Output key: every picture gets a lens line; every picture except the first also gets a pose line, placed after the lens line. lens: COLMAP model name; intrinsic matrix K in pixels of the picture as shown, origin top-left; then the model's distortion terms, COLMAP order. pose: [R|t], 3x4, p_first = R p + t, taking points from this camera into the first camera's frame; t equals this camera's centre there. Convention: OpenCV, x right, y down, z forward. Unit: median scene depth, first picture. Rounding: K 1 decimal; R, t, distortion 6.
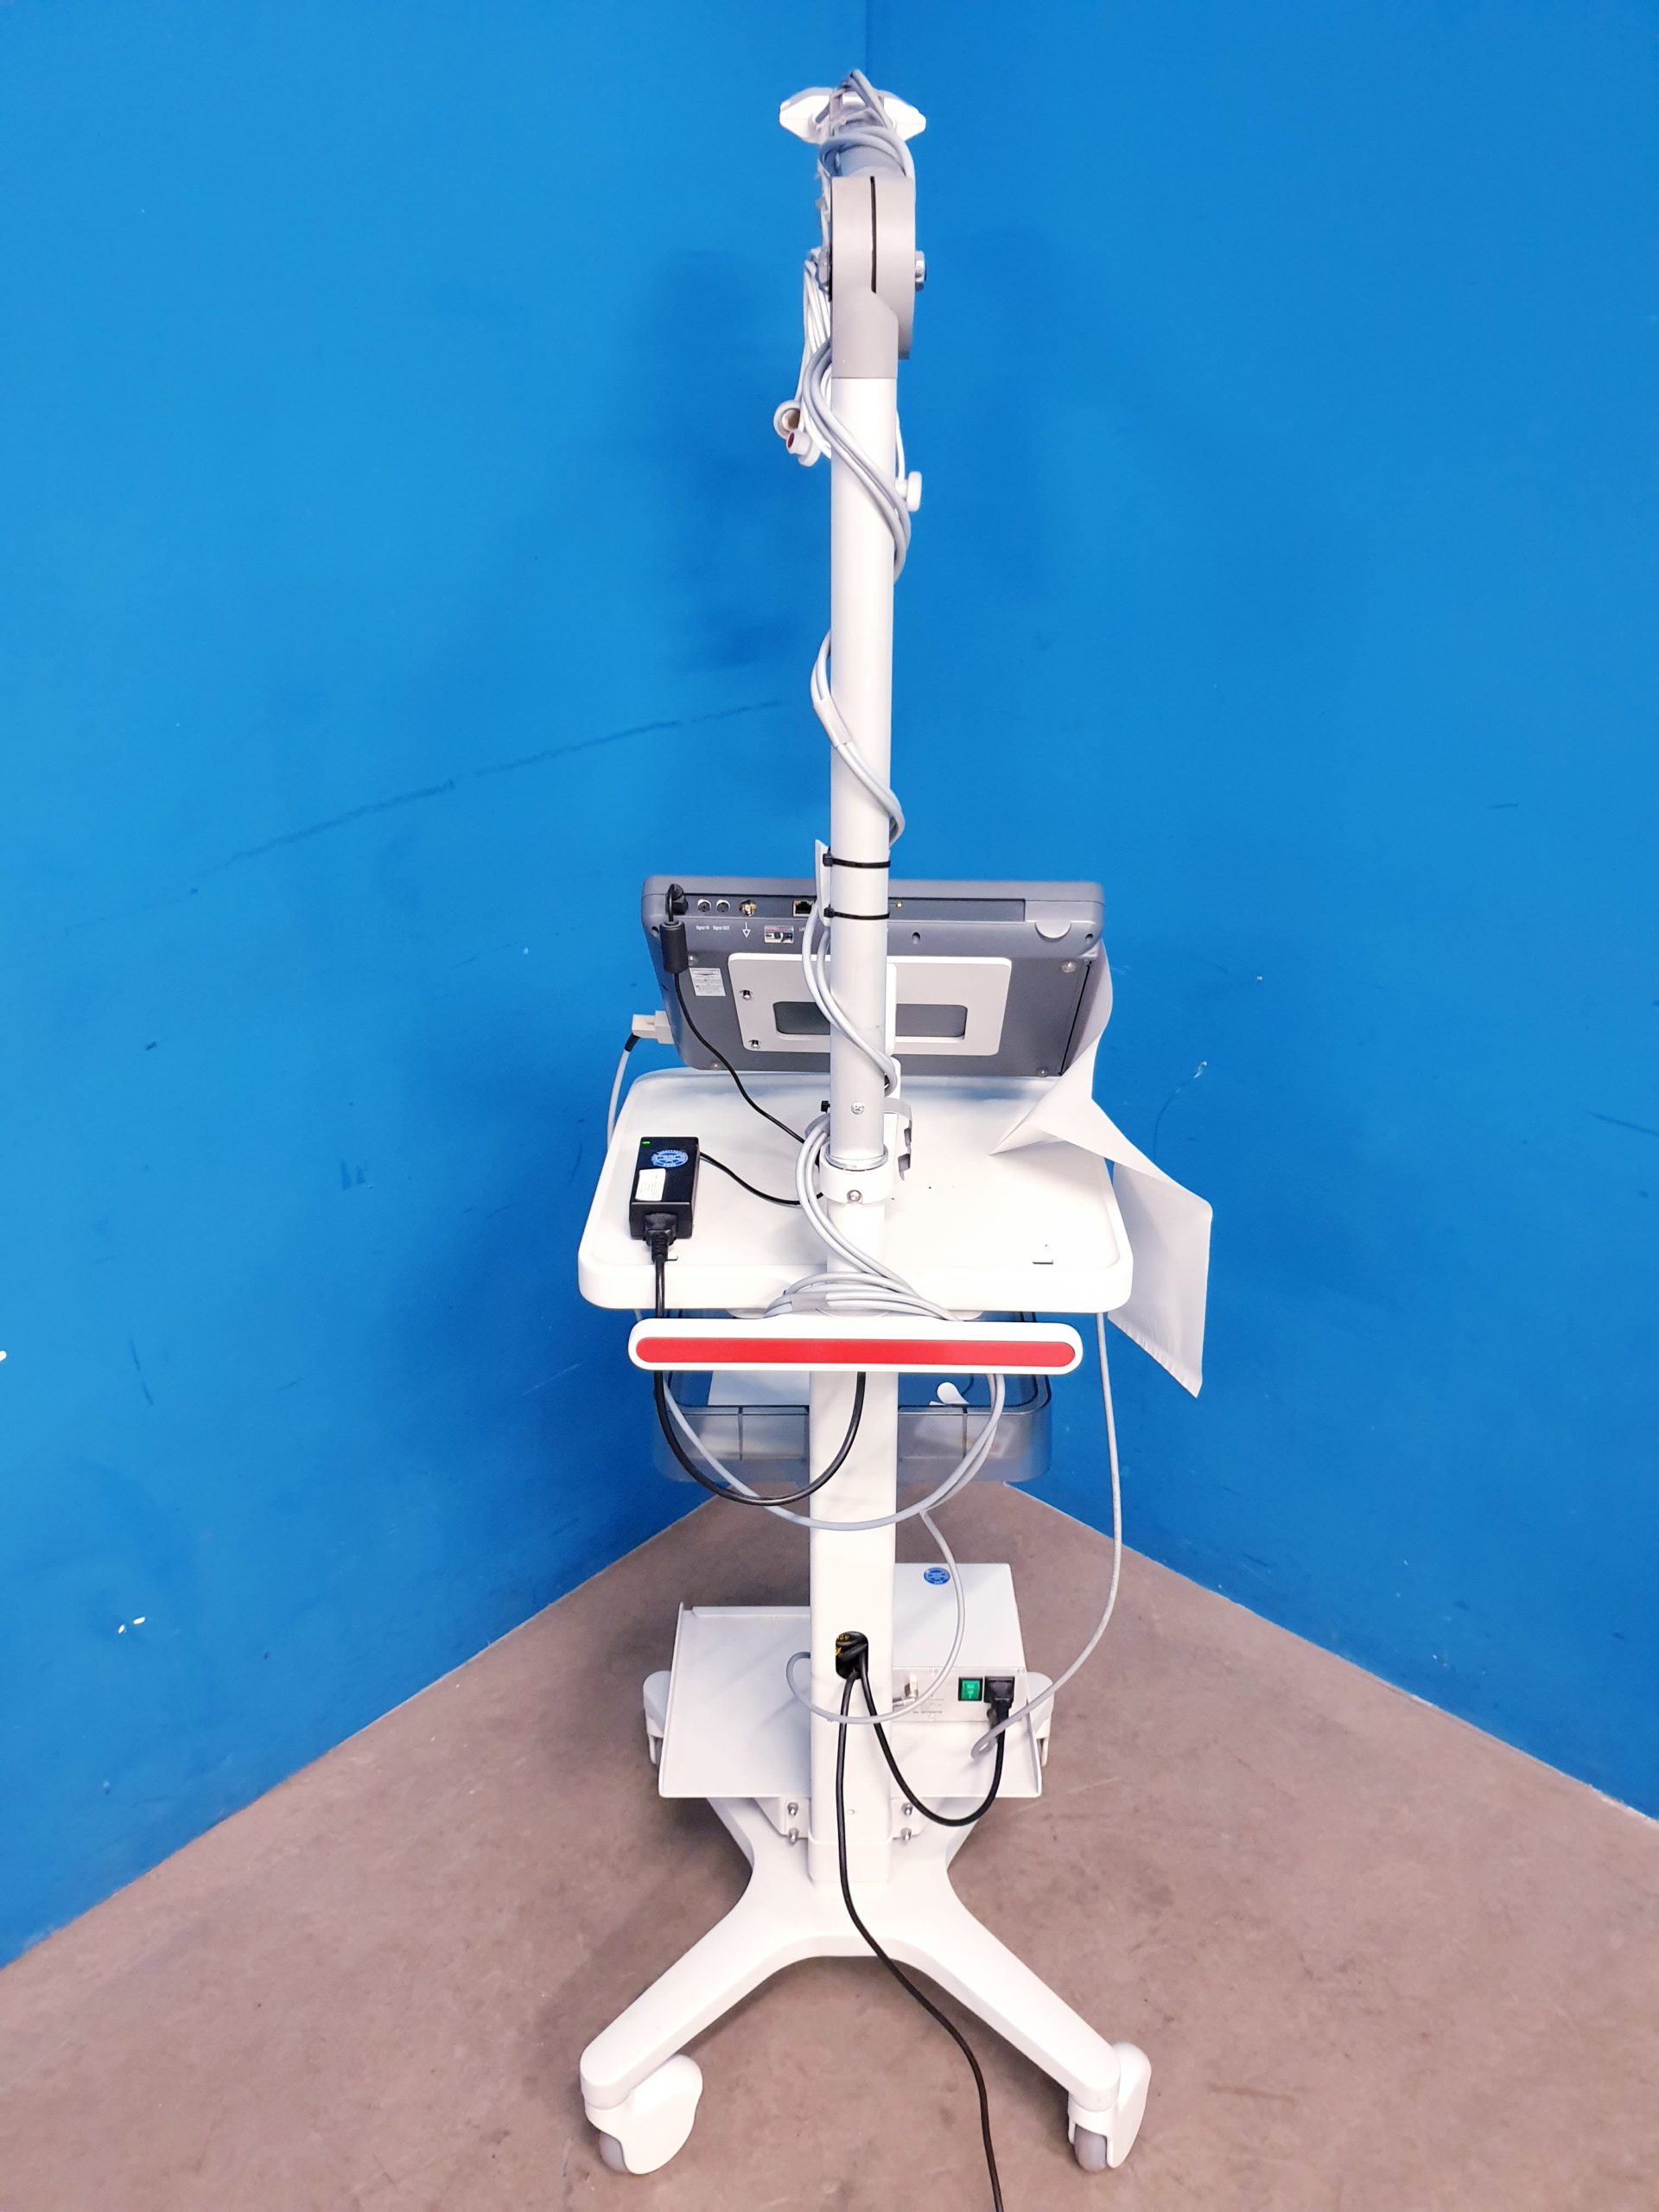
lens RADIAL K [[1735.7, 0, 835.9], [0, 1735.7, 1109.0], [0, 0, 1]] dist [-0.011280, 0.061436]
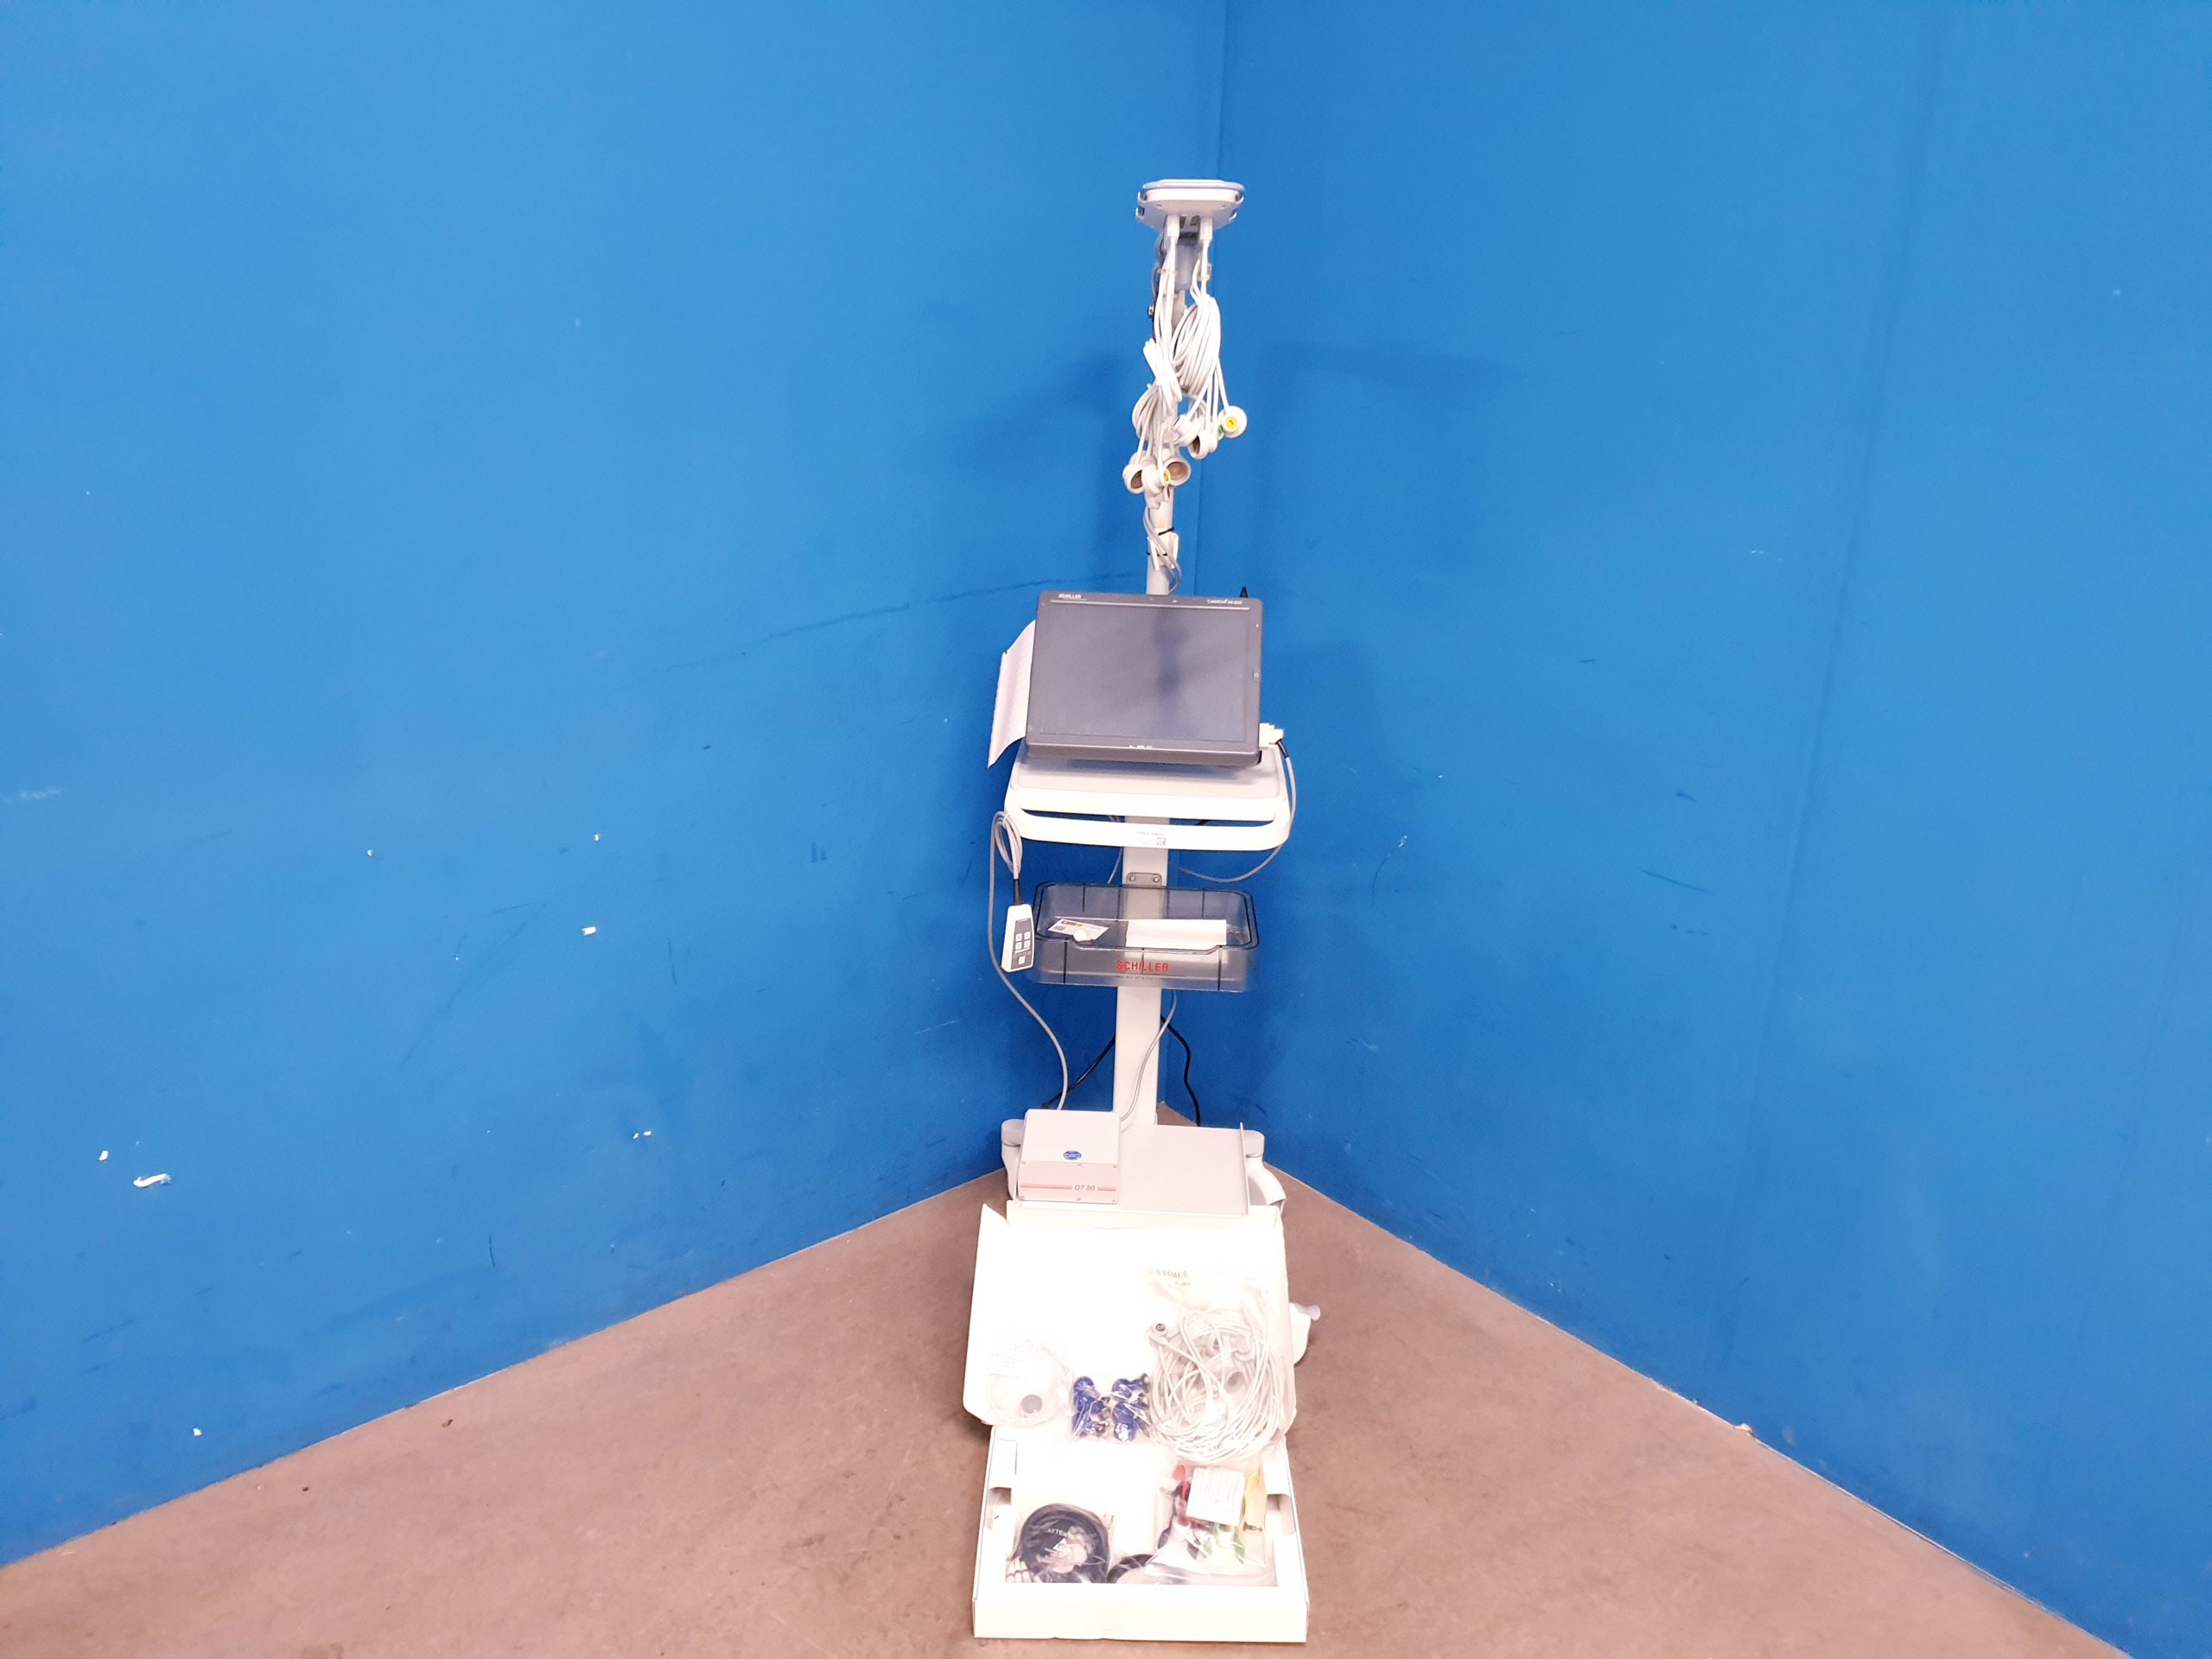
lens RADIAL K [[1695.3, 0, 1123.8], [0, 1695.3, 809.7], [0, 0, 1]] dist [0.072354, -0.110660]
pose [[0.993250, 0.075468, -0.088090, 0.117655], [-0.085648, 0.989292, -0.118173, 0.156522], [0.078228, 0.124920, 0.989078, -0.466262]]
